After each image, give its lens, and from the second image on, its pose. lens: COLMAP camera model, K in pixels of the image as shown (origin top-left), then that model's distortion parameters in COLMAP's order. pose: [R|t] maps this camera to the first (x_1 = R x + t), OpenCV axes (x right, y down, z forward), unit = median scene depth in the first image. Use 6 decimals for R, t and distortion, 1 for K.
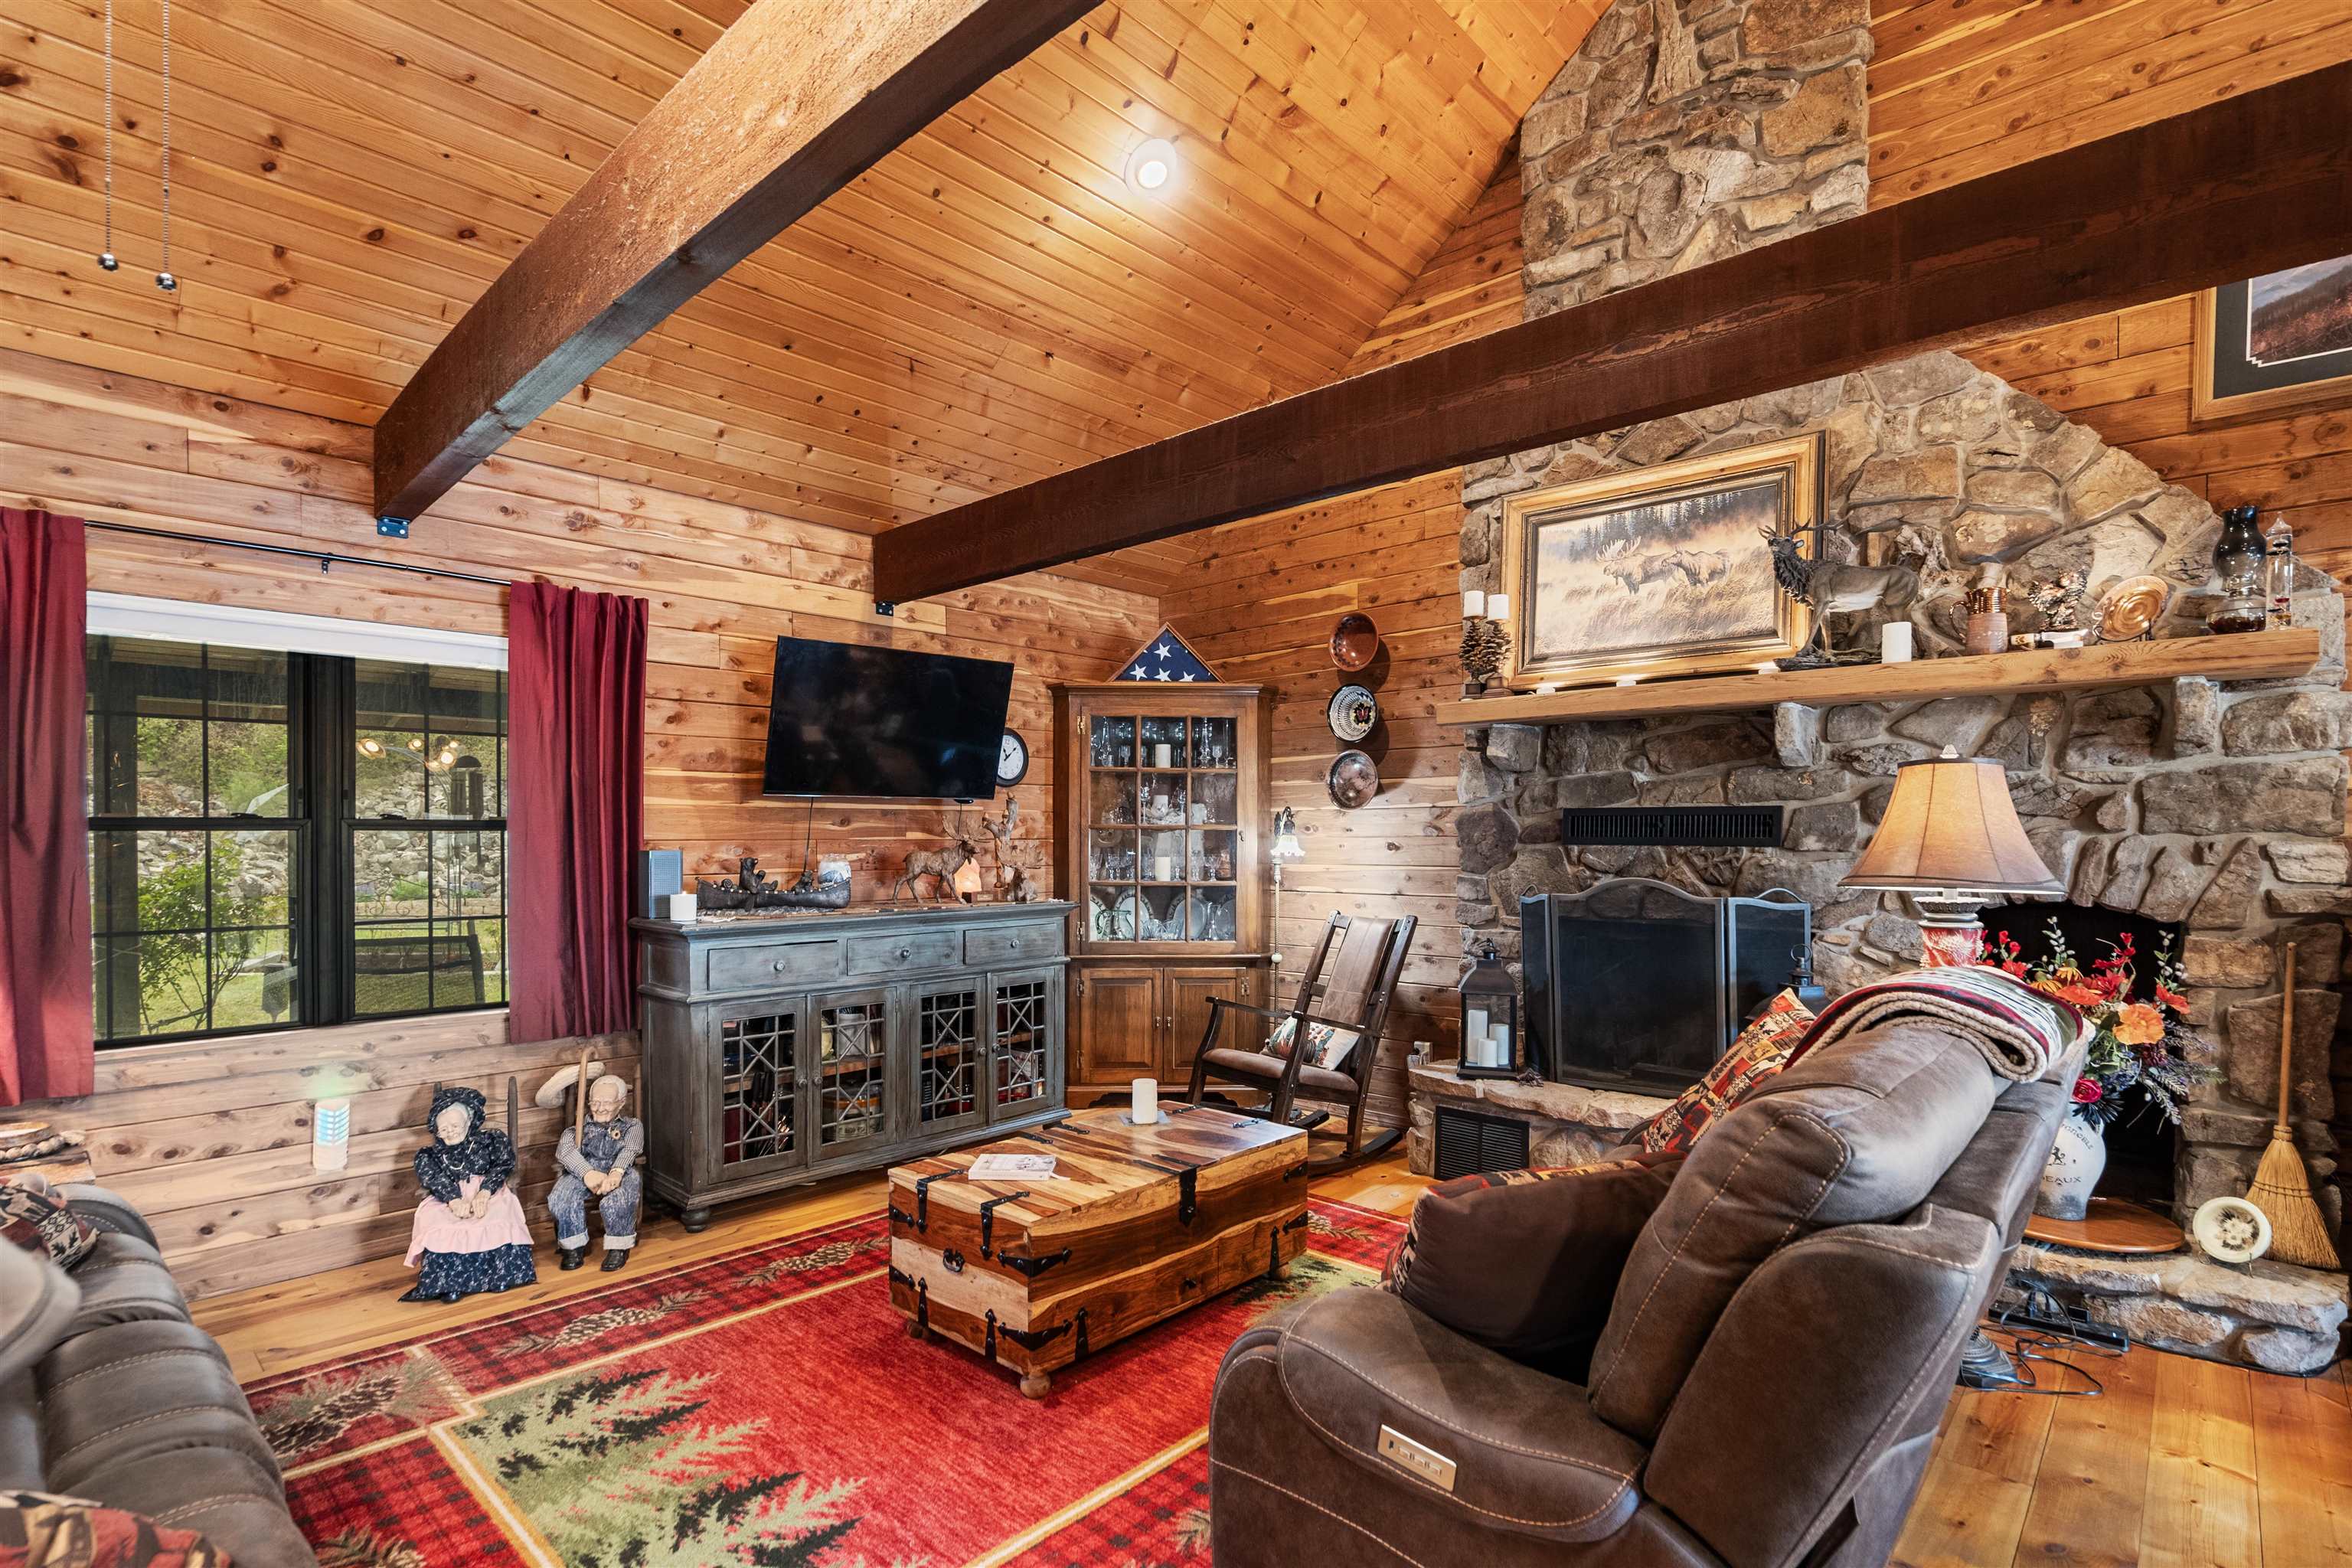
lens RADIAL K [[1124.2, 0, 1164.9], [0, 1124.2, 846.9], [0, 0, 1]] dist [-0.022355, 0.006741]
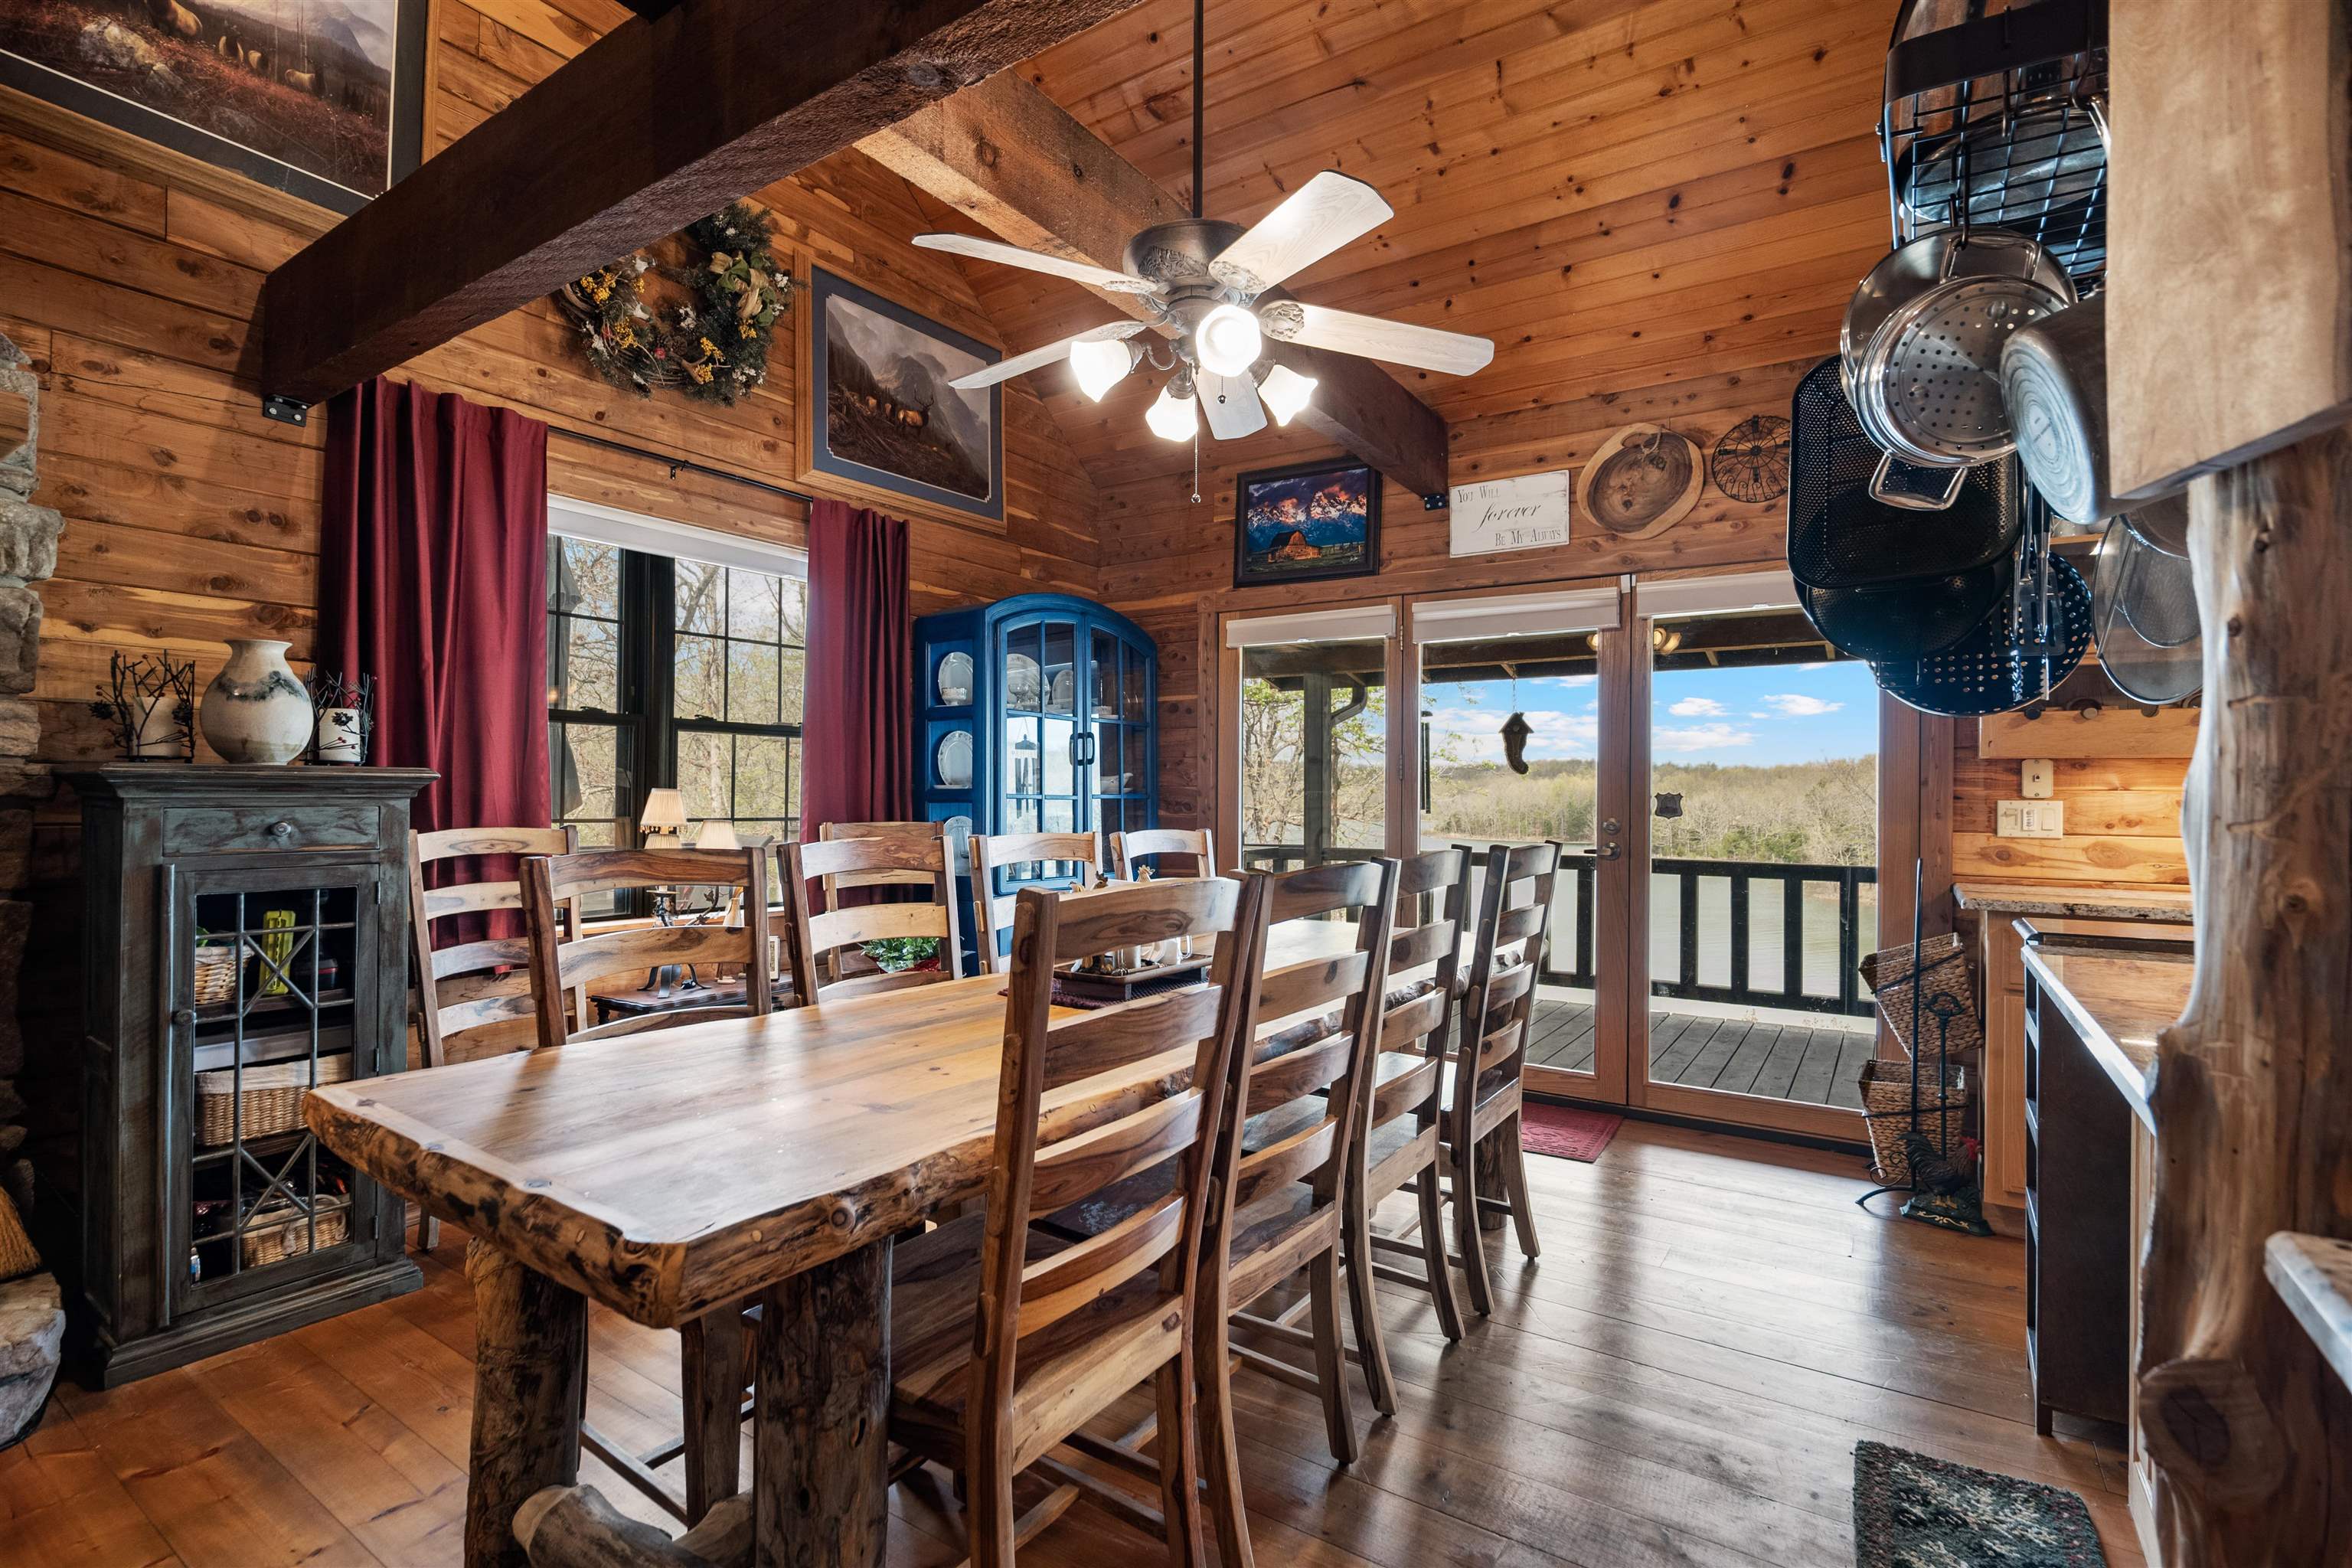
lens RADIAL K [[1102.8, 0, 1174.9], [0, 1102.8, 788.1], [0, 0, 1]] dist [-0.023369, 0.008105]
pose [[-0.165596, 0.007613, 0.986164, 0.144695], [0.003550, 0.999968, -0.007123, 0.045307], [-0.986187, 0.002321, -0.165617, 0.252071]]
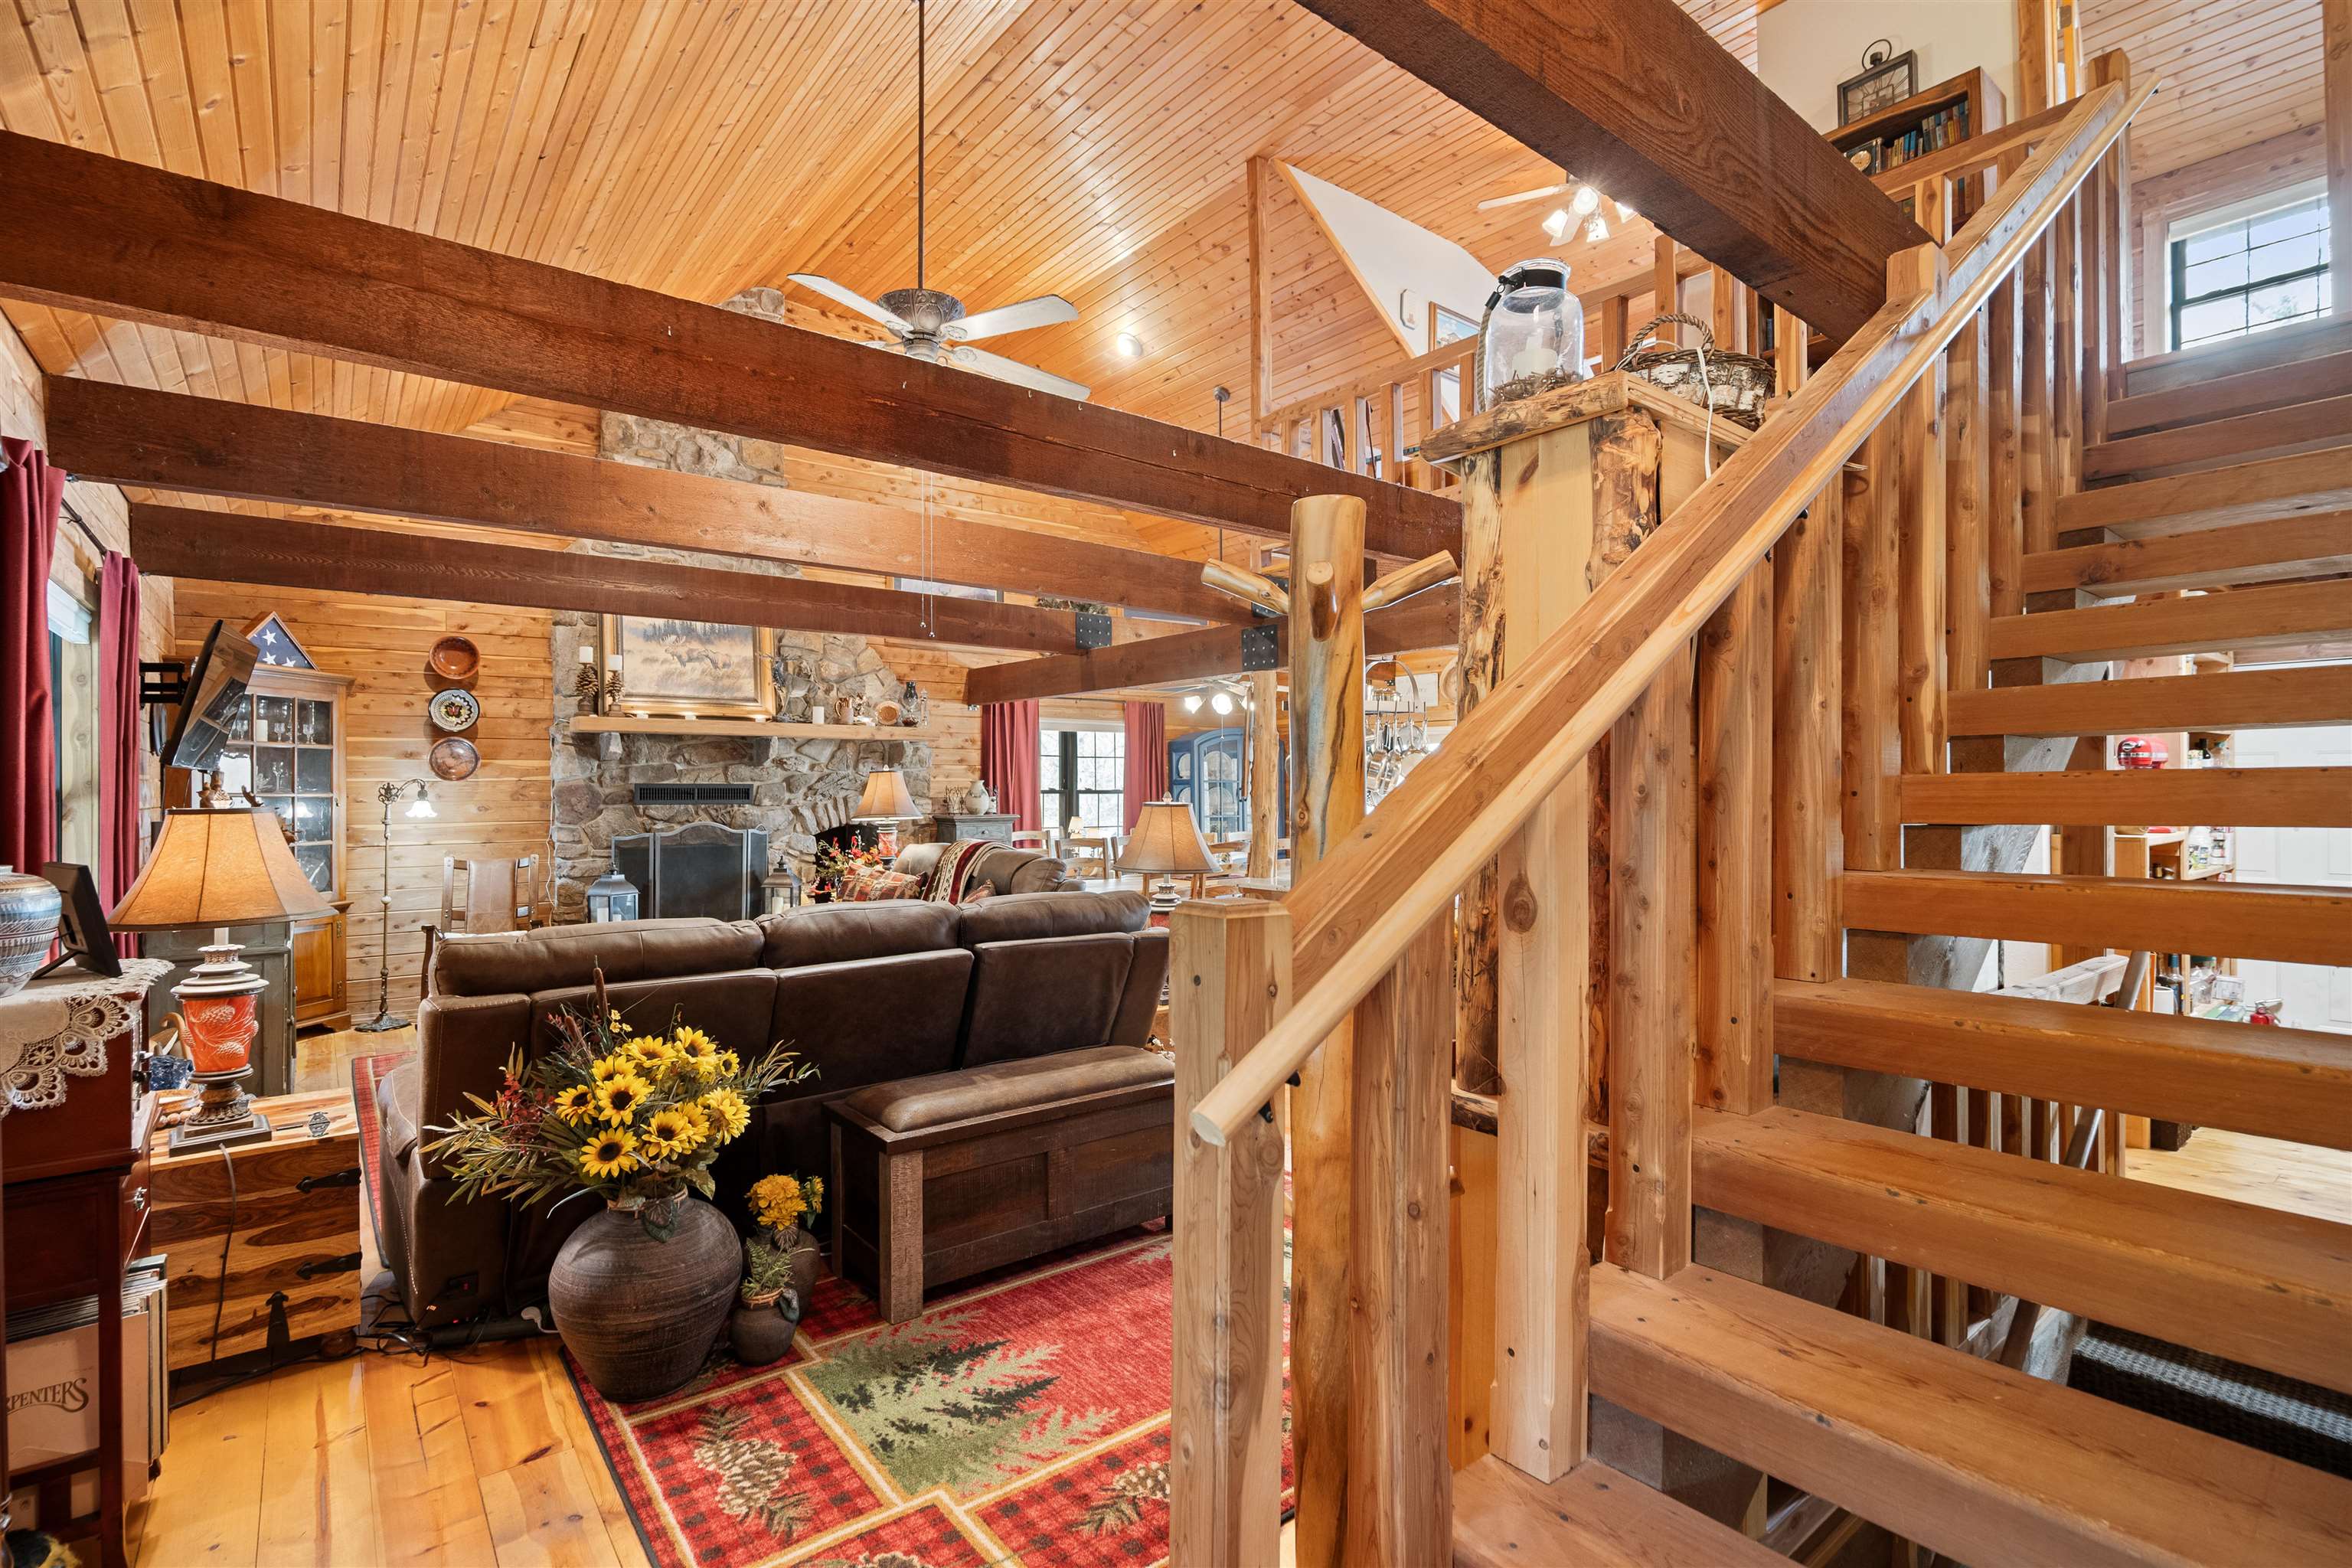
lens RADIAL K [[1104.1, 0, 1173.8], [0, 1104.1, 774.5], [0, 0, 1]] dist [-0.022665, 0.007318]
pose [[0.146415, 0.013110, 0.989136, -1.255155], [0.015068, 0.999767, -0.015482, -0.010854], [-0.989108, 0.017171, 0.146184, -0.053650]]
